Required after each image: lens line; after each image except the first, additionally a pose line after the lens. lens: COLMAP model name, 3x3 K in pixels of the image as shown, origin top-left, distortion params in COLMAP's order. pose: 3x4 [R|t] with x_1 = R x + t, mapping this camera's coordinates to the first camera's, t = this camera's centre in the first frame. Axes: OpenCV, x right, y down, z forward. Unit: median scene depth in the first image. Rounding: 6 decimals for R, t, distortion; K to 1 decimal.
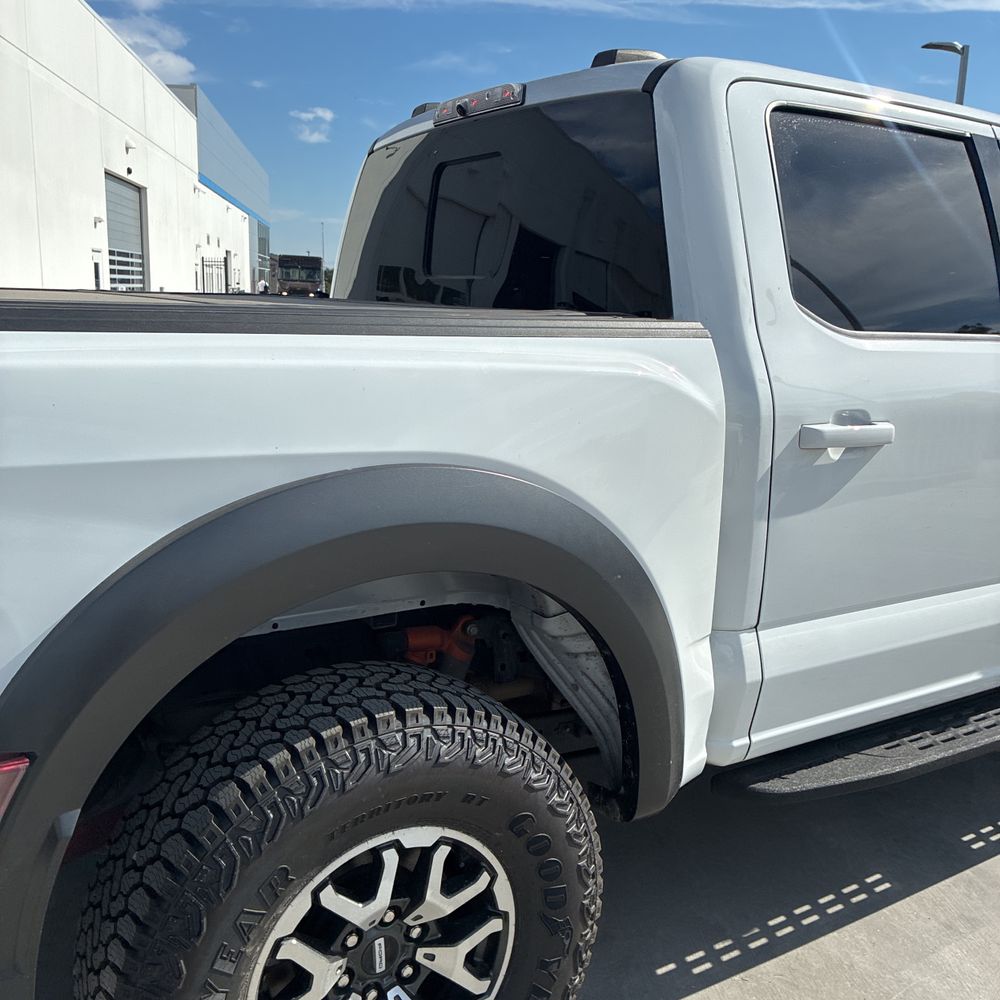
lens RADIAL K [[1016.4, 0, 496.3], [0, 1016.4, 492.8], [0, 0, 1]] dist [0.016645, 0.000000]
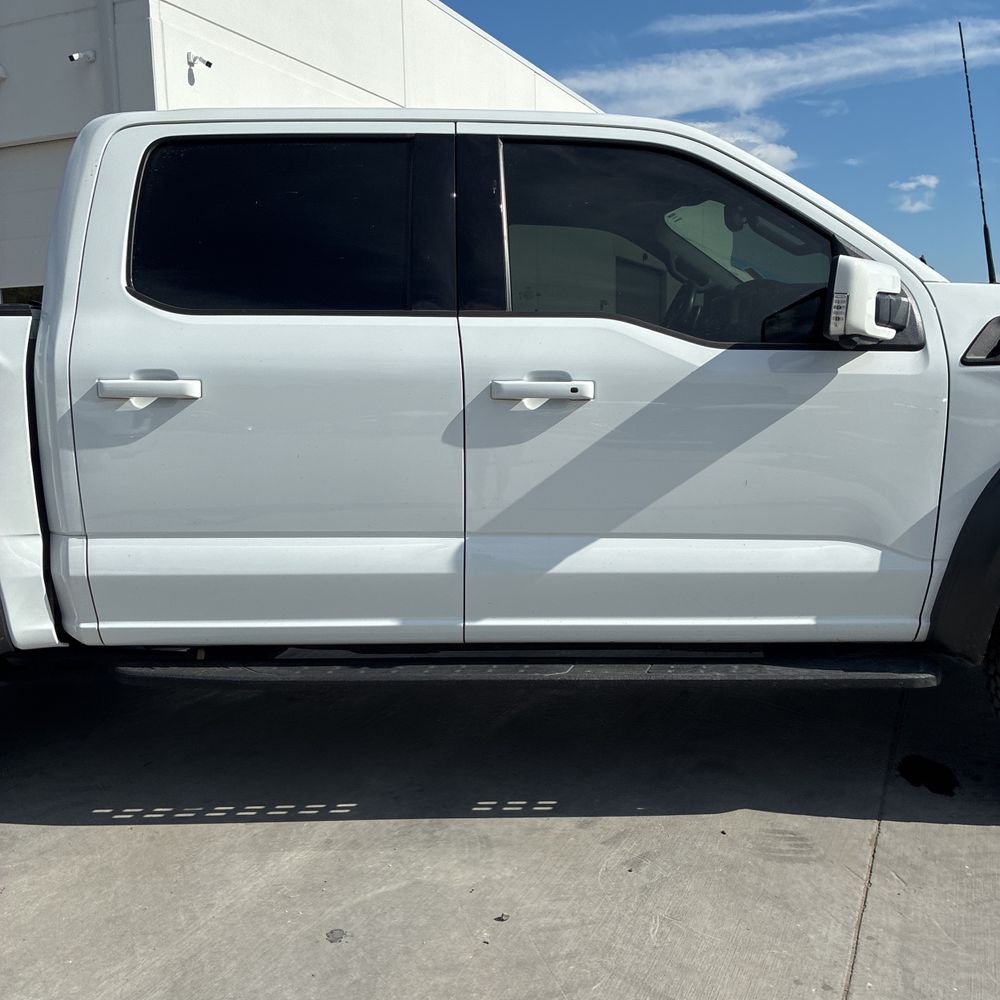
lens RADIAL K [[1016.4, 0, 499.5], [0, 1016.4, 500.8], [0, 0, 1]] dist [0.016645, 0.000000]
pose [[0.850215, 0.032295, -0.525444, 1.685346], [-0.067666, 0.996541, -0.048240, 0.139321], [0.522068, 0.076569, 0.849460, 0.188304]]
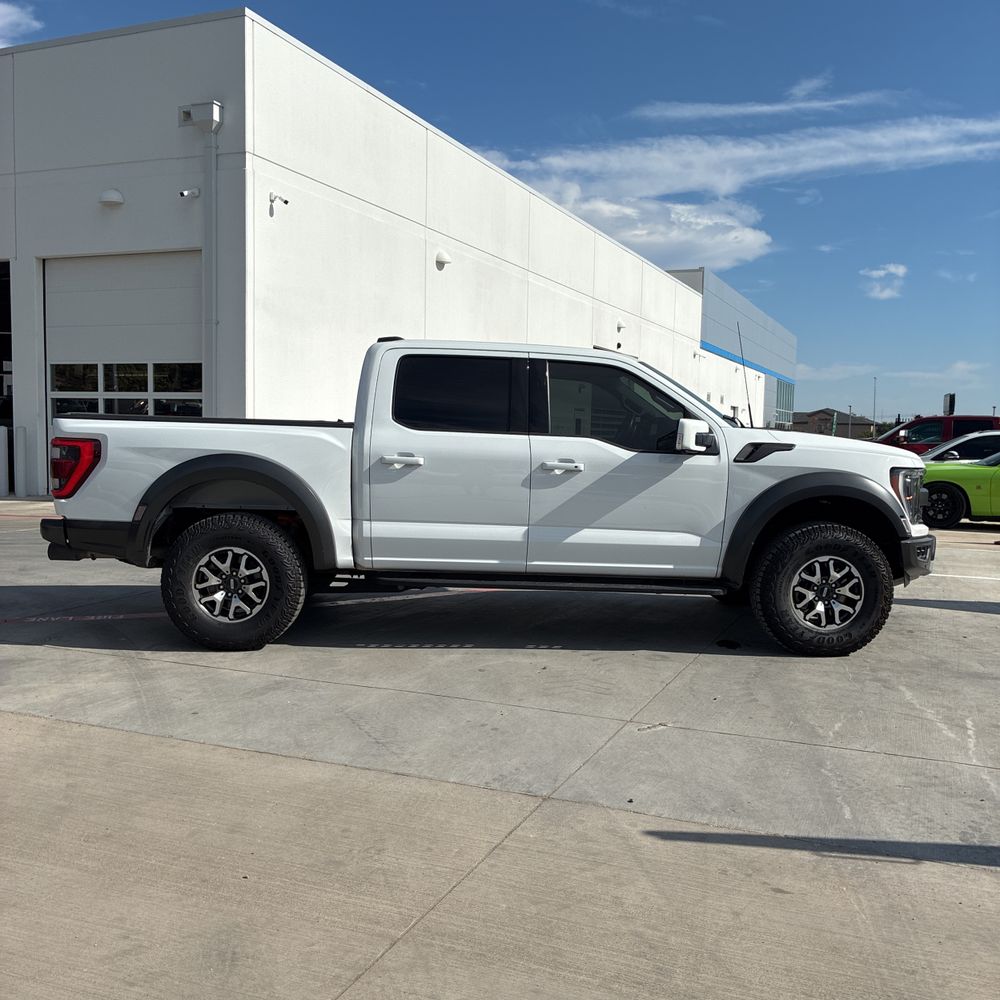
lens RADIAL K [[1016.4, 0, 513.4], [0, 1016.4, 504.8], [0, 0, 1]] dist [0.016645, 0.000000]
pose [[0.868981, 0.028549, -0.494021, 2.628091], [-0.096035, 0.989083, -0.111769, 0.472543], [0.485437, 0.144568, 0.862236, -1.793805]]
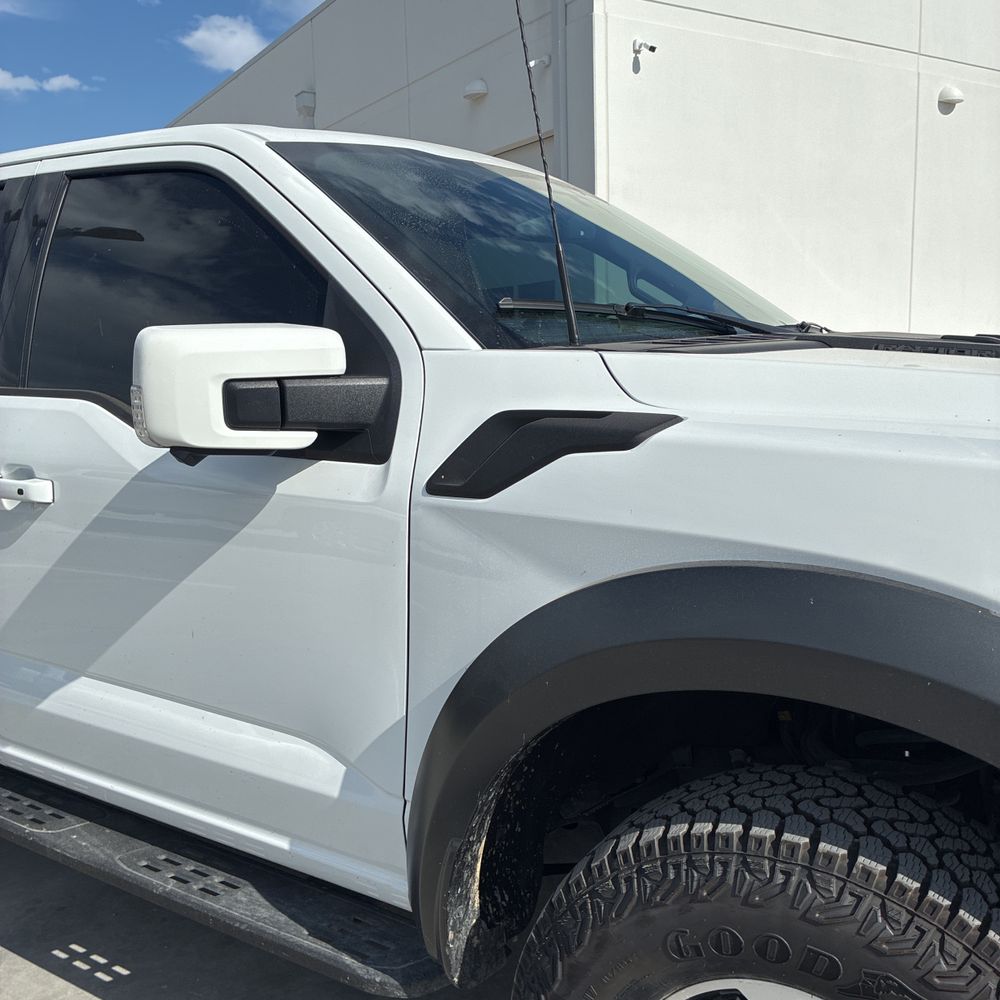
lens RADIAL K [[1016.4, 0, 503.2], [0, 1016.4, 513.5], [0, 0, 1]] dist [0.016645, 0.000000]
pose [[0.418815, 0.106641, -0.901788, 2.328826], [-0.142447, 0.988501, 0.050739, -0.228925], [0.896829, 0.107207, 0.429189, 1.532594]]
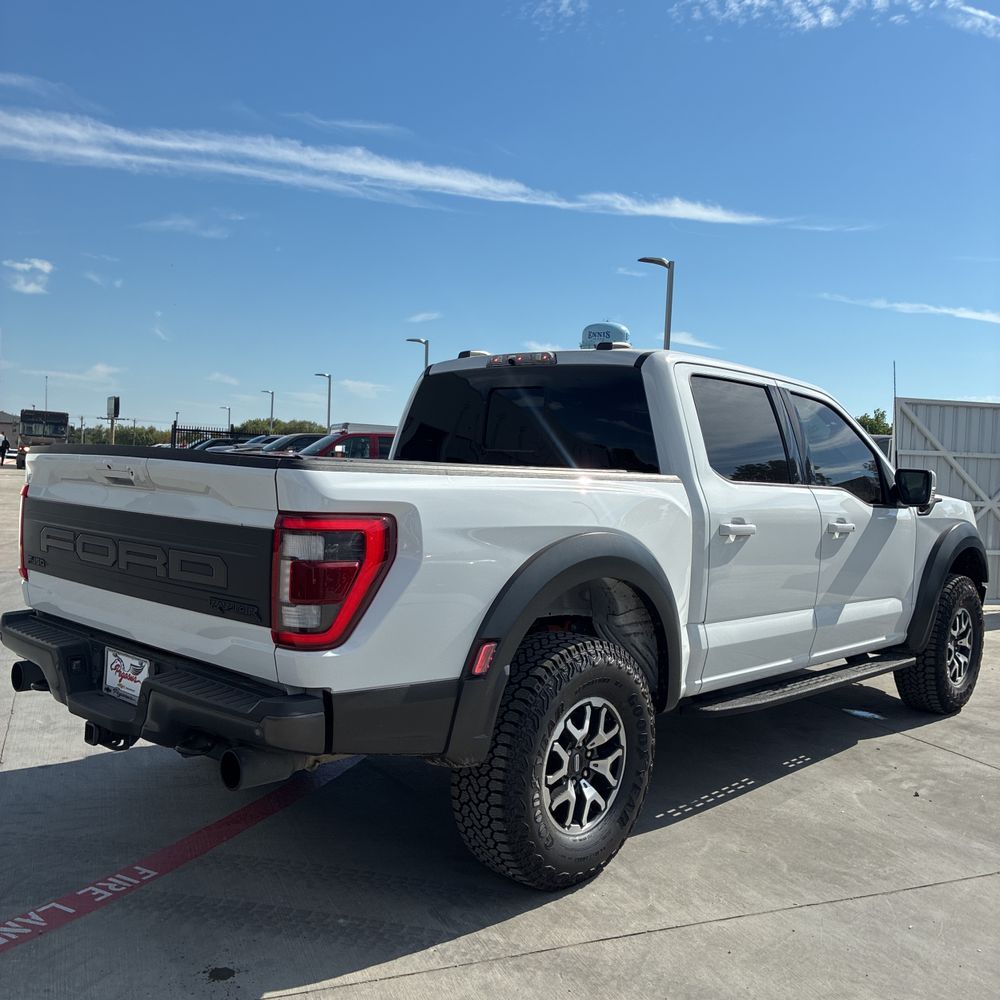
lens RADIAL K [[1016.4, 0, 509.3], [0, 1016.4, 502.4], [0, 0, 1]] dist [0.016645, 0.000000]
pose [[0.963702, 0.001317, 0.266978, -0.806433], [0.037380, 0.989473, -0.139809, 0.198166], [-0.264351, 0.144714, 0.953507, -1.066997]]
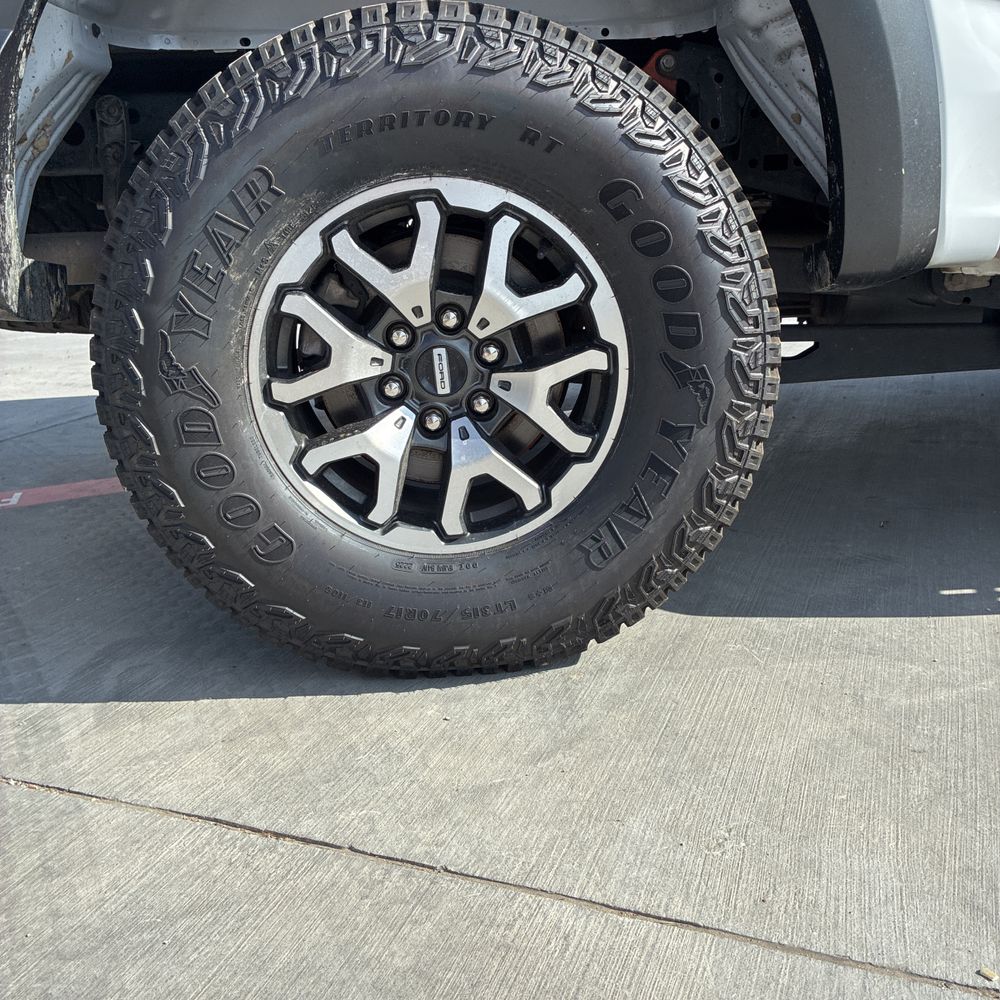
lens RADIAL K [[1016.4, 0, 497.9], [0, 1016.4, 491.7], [0, 0, 1]] dist [0.016645, 0.000000]
pose [[0.865860, 0.071933, -0.495089, 0.314511], [-0.030942, 0.995415, 0.090513, 0.461406], [0.499329, -0.063052, 0.864115, 0.322185]]
